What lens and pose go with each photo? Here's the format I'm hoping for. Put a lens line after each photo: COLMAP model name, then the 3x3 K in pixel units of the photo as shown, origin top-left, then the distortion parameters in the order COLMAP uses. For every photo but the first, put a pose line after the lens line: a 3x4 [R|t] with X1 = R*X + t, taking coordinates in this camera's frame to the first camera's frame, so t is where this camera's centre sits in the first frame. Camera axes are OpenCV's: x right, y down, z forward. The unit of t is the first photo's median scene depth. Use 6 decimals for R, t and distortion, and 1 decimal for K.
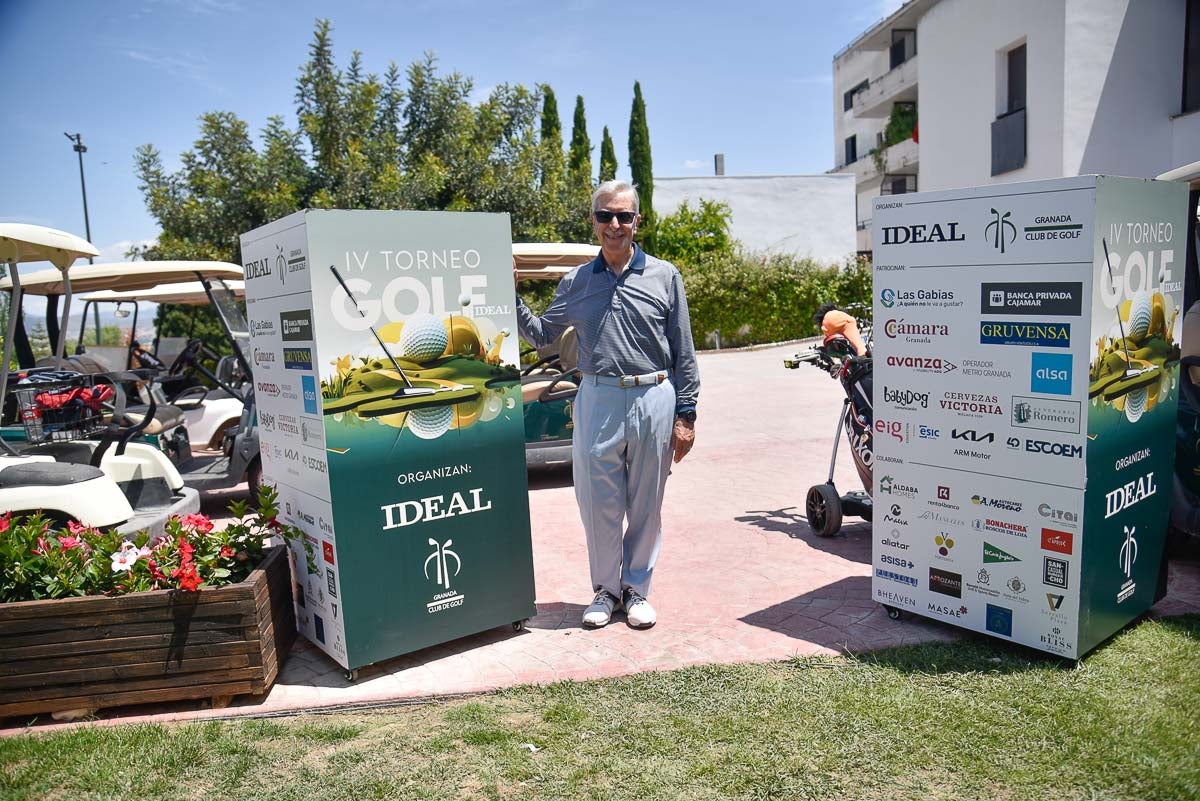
lens RADIAL K [[882.3, 0, 600.4], [0, 882.3, 415.8], [0, 0, 1]] dist [-0.093070, 0.085635]
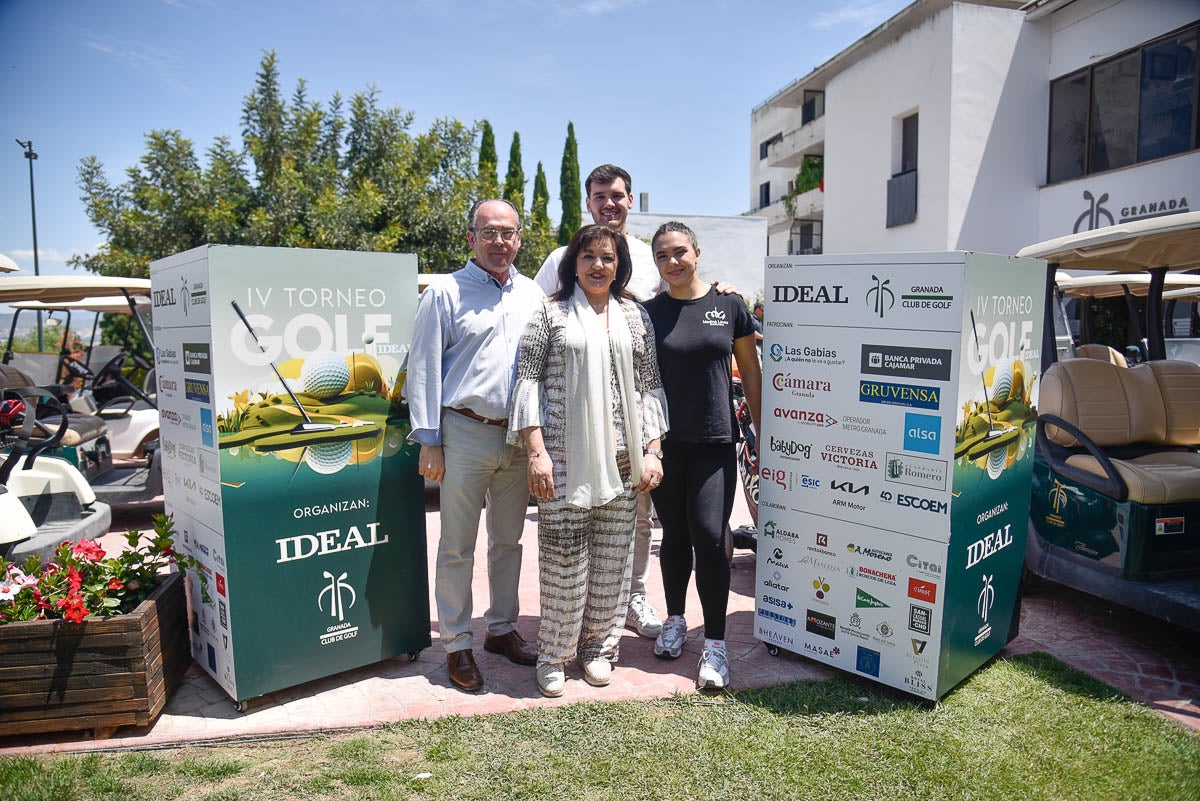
lens RADIAL K [[822.6, 0, 599.3], [0, 822.6, 416.0], [0, 0, 1]] dist [-0.111197, 0.065541]
pose [[0.995705, 0.035319, 0.085585, 0.035168], [-0.033915, 0.999266, -0.017799, -0.034034], [-0.086150, 0.014820, 0.996172, 0.037832]]
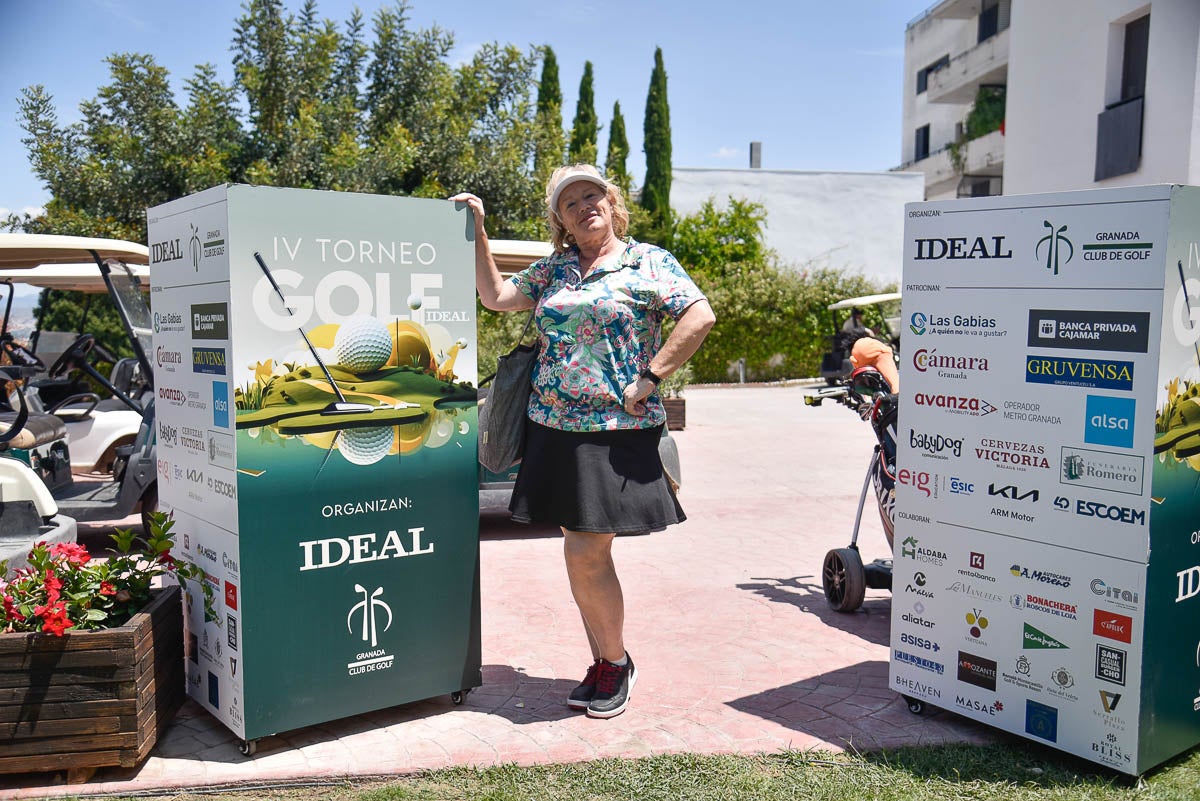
lens RADIAL K [[1097.7, 0, 598.3], [0, 1097.7, 416.5], [0, 0, 1]] dist [-0.004086, 0.113864]
pose [[0.998793, 0.049122, -0.000593, 0.027864], [-0.049108, 0.998021, -0.039285, 0.010487], [-0.001338, 0.039266, 0.999228, -0.048116]]
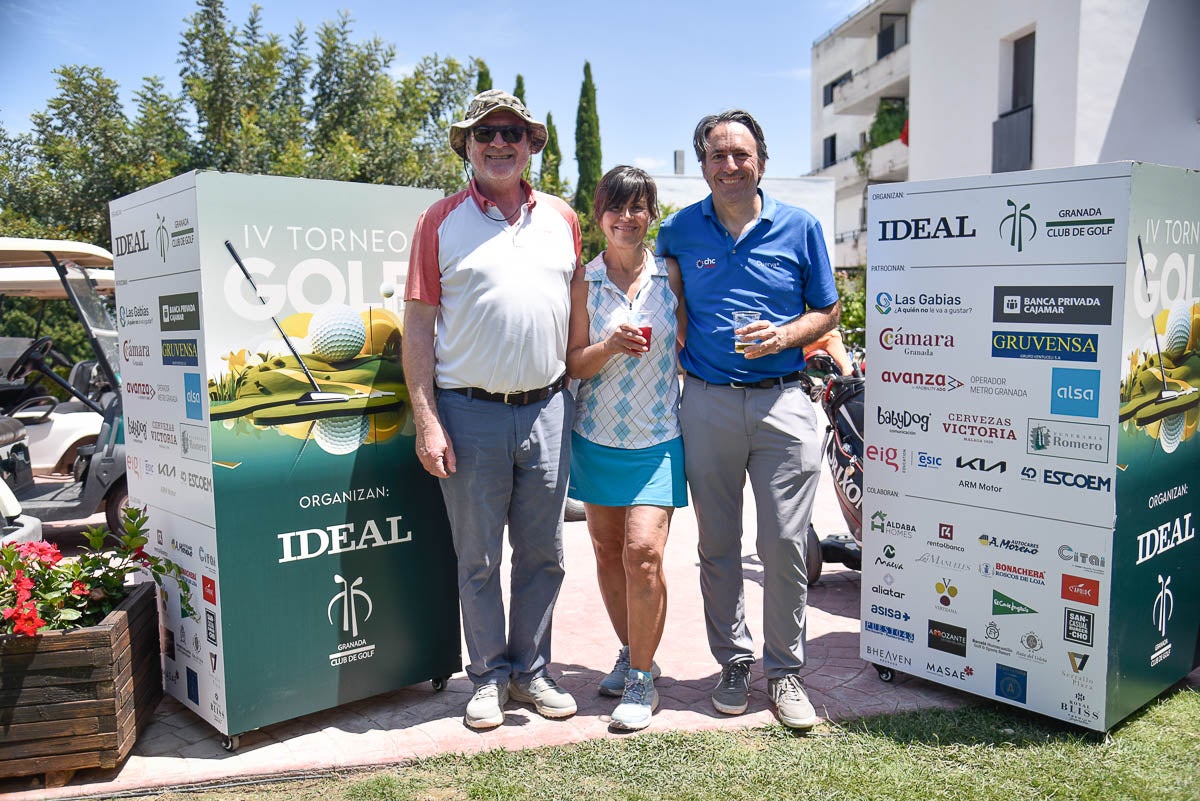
lens RADIAL K [[1028.4, 0, 597.1], [0, 1028.4, 415.9], [0, 0, 1]] dist [-0.034049, 0.105885]
pose [[0.997776, 0.025486, 0.061600, -0.011952], [-0.023268, 0.999064, -0.036459, 0.019502], [-0.062471, 0.034945, 0.997435, 0.013820]]
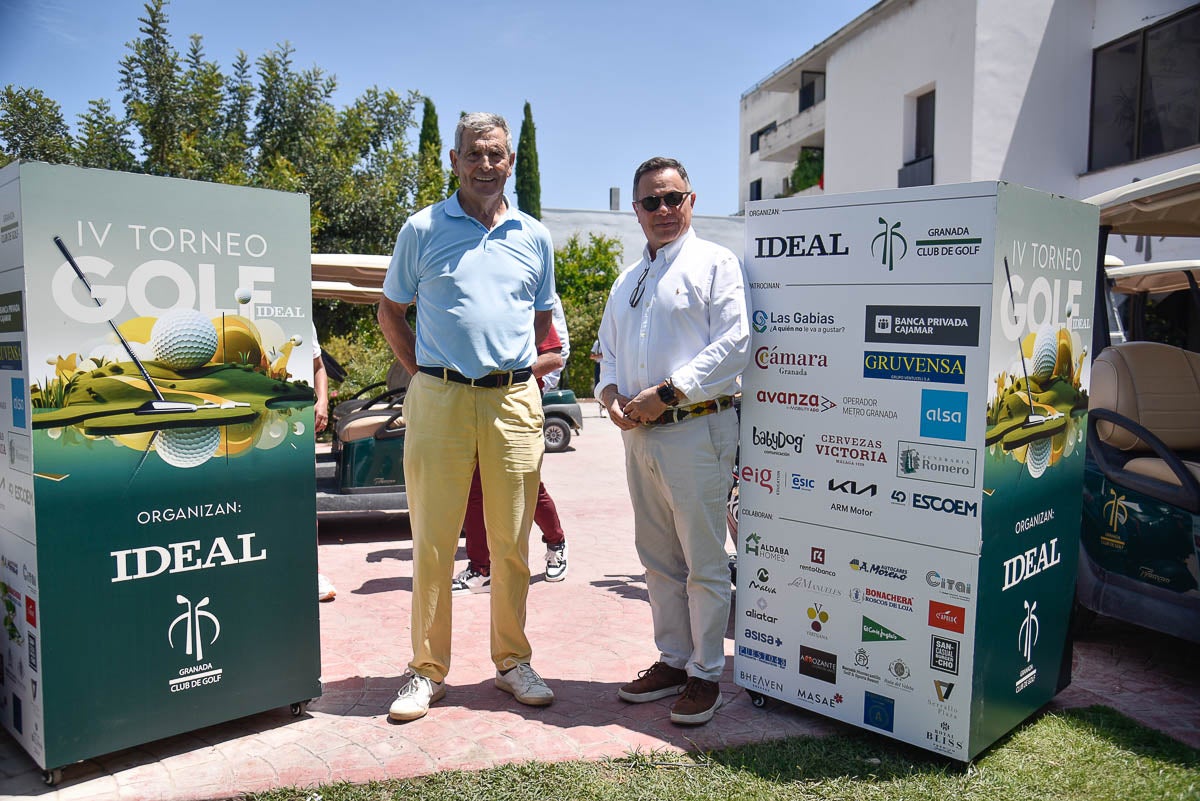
lens RADIAL K [[960.4, 0, 595.6], [0, 960.4, 416.8], [0, 0, 1]] dist [-0.061776, 0.094778]
pose [[0.992091, 0.043995, 0.117561, 0.067742], [-0.037341, 0.997606, -0.058214, 0.016818], [-0.119841, 0.053364, 0.991358, 0.107584]]
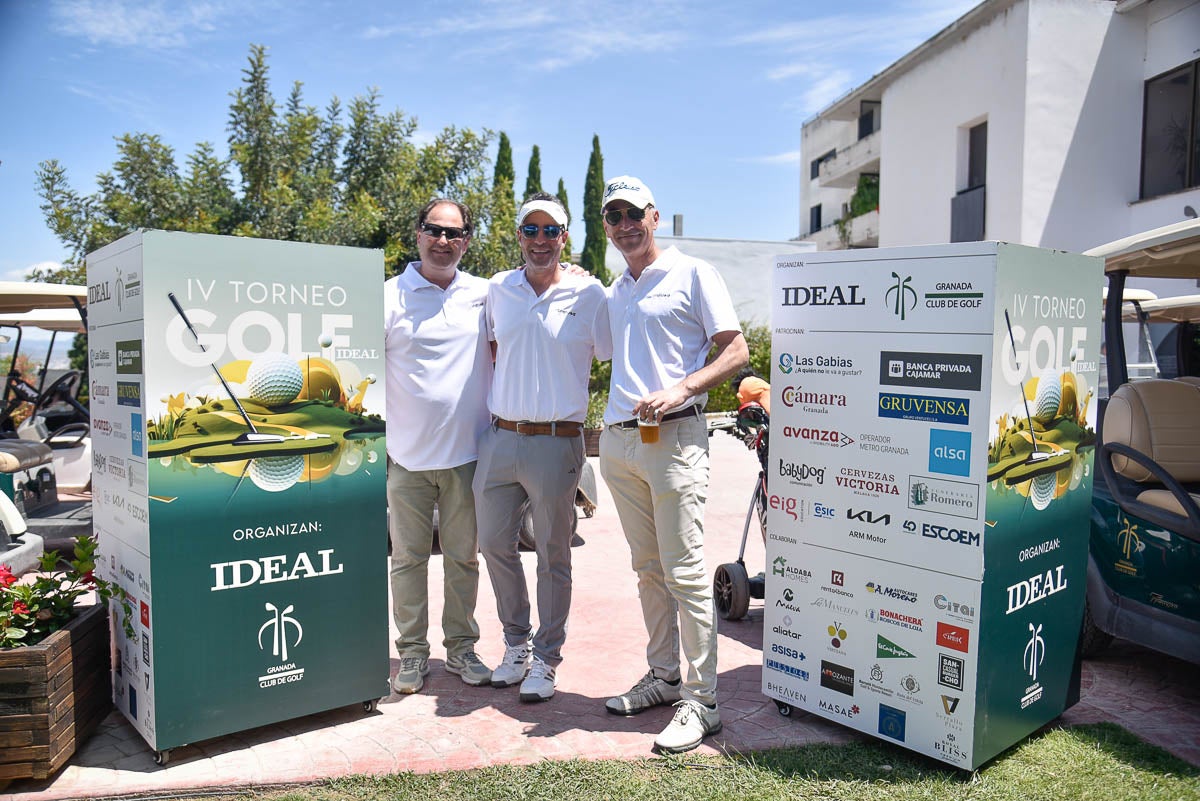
lens RADIAL K [[924.4, 0, 599.7], [0, 924.4, 416.9], [0, 0, 1]] dist [-0.068519, 0.077299]
pose [[0.997349, 0.052728, 0.050153, 0.086496], [-0.049112, 0.996282, -0.070787, 0.000474], [-0.053699, 0.068136, 0.996230, 0.041426]]
